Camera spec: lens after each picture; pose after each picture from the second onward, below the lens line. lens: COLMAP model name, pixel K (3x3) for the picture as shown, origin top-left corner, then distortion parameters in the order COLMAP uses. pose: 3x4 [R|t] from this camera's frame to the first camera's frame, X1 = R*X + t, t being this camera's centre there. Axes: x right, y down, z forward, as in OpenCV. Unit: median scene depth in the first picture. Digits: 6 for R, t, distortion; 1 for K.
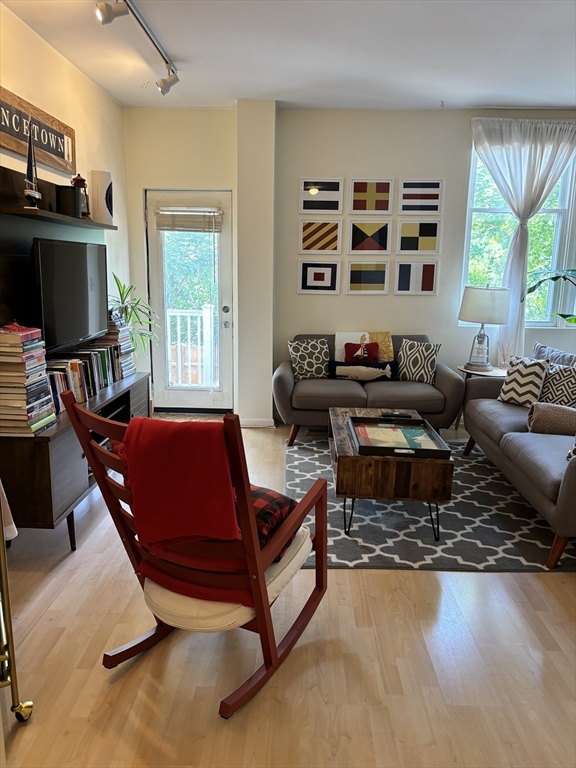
lens RADIAL K [[578.9, 0, 284.7], [0, 578.9, 387.6], [0, 0, 1]] dist [0.028705, 0.001828]
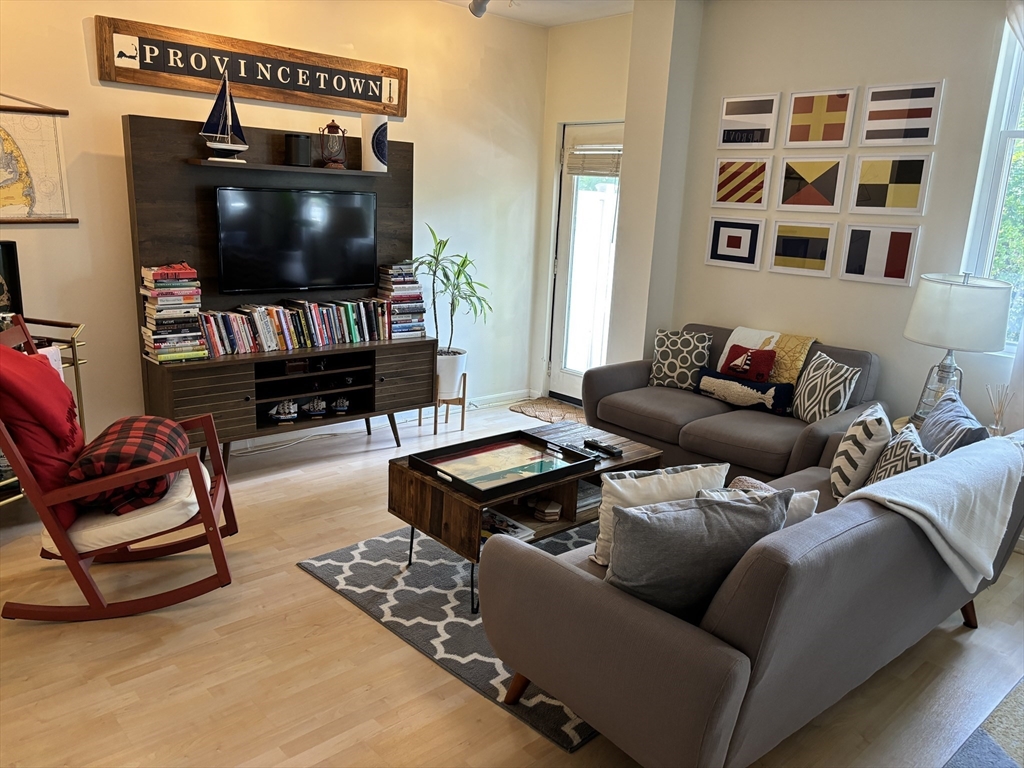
lens RADIAL K [[771.9, 0, 511.0], [0, 771.9, 379.7], [0, 0, 1]] dist [0.028705, 0.001828]
pose [[0.707688, 0.181363, -0.682851, 0.529369], [-0.177227, 0.981160, 0.076919, -0.060026], [0.683936, 0.066585, 0.726497, 0.186982]]
